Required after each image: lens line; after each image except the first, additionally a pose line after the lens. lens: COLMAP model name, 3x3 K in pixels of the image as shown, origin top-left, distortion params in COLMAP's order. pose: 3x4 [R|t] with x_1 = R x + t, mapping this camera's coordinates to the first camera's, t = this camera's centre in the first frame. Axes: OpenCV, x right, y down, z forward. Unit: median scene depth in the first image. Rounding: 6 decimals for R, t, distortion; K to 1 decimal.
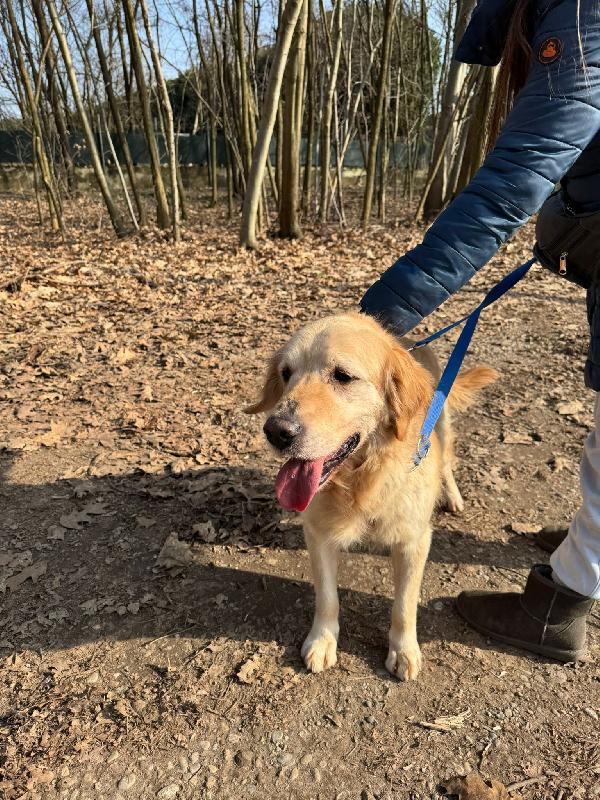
lens RADIAL K [[568.8, 0, 308.6], [0, 568.8, 387.6], [0, 0, 1]] dist [0.042490, -0.036661]
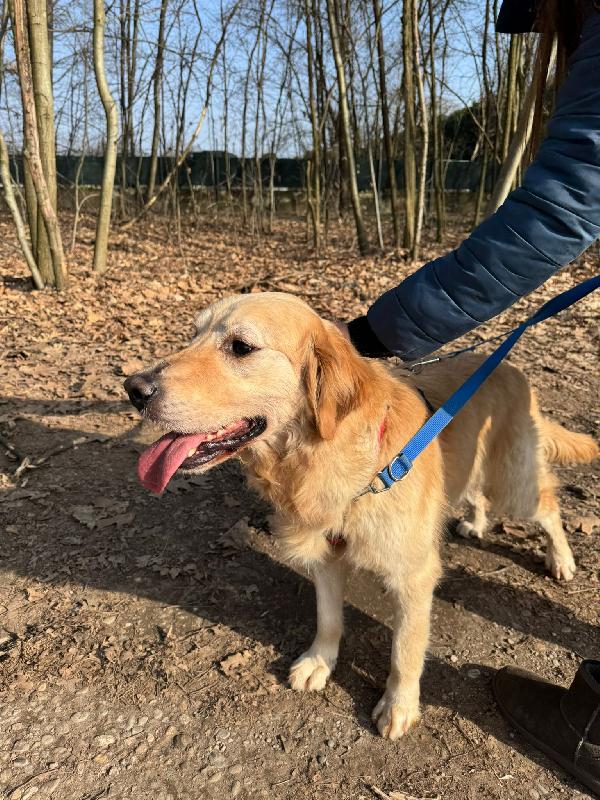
lens RADIAL K [[568.8, 0, 306.7], [0, 568.8, 395.0], [0, 0, 1]] dist [0.042490, -0.036661]
pose [[0.898605, 0.148036, -0.413030, 0.340709], [-0.160583, 0.987013, 0.004391, 0.020110], [0.408316, 0.062380, 0.910707, 0.135287]]
